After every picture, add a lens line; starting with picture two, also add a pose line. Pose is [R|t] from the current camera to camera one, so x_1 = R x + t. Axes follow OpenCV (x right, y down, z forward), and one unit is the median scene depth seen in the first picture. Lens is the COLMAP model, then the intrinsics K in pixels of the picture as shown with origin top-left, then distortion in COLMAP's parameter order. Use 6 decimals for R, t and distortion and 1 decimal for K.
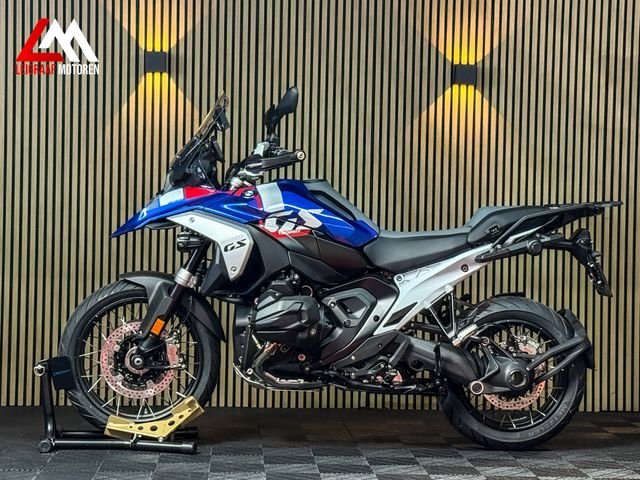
lens RADIAL K [[1352.5, 0, 320.4], [0, 1352.5, 262.1], [0, 0, 1]] dist [0.076636, 0.078804]
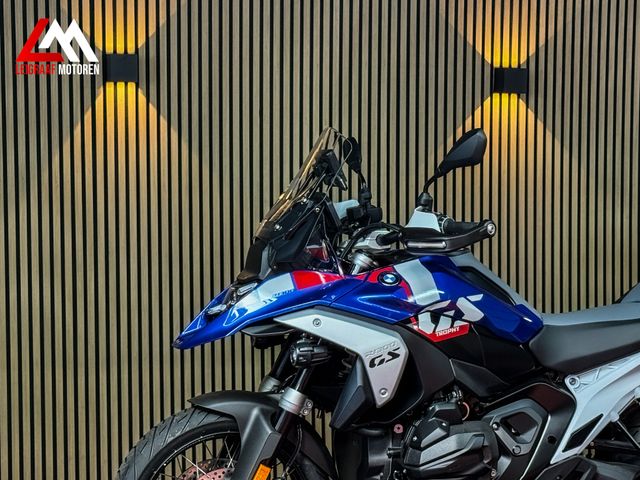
lens RADIAL K [[1363.4, 0, 318.9], [0, 1363.4, 272.5], [0, 0, 1]] dist [0.090990, 0.127194]
pose [[0.969889, -0.042175, 0.239870, -0.252634], [0.032104, 0.998437, 0.045743, -0.085817], [-0.241424, -0.036665, 0.969727, 0.323138]]
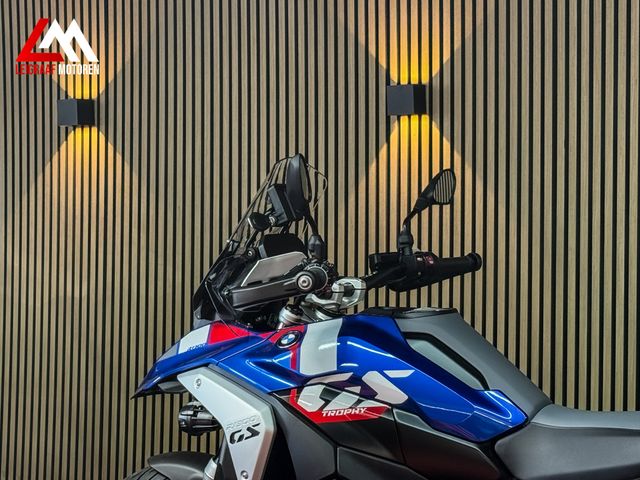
lens RADIAL K [[1379.8, 0, 320.0], [0, 1379.8, 240.0], [0, 0, 1]] dist [0.150911, -0.183216]
pose [[0.838094, -0.007807, -0.545470, 0.275027], [-0.005159, 0.999739, -0.022235, -0.078791], [0.545502, 0.021449, 0.837835, 0.507355]]
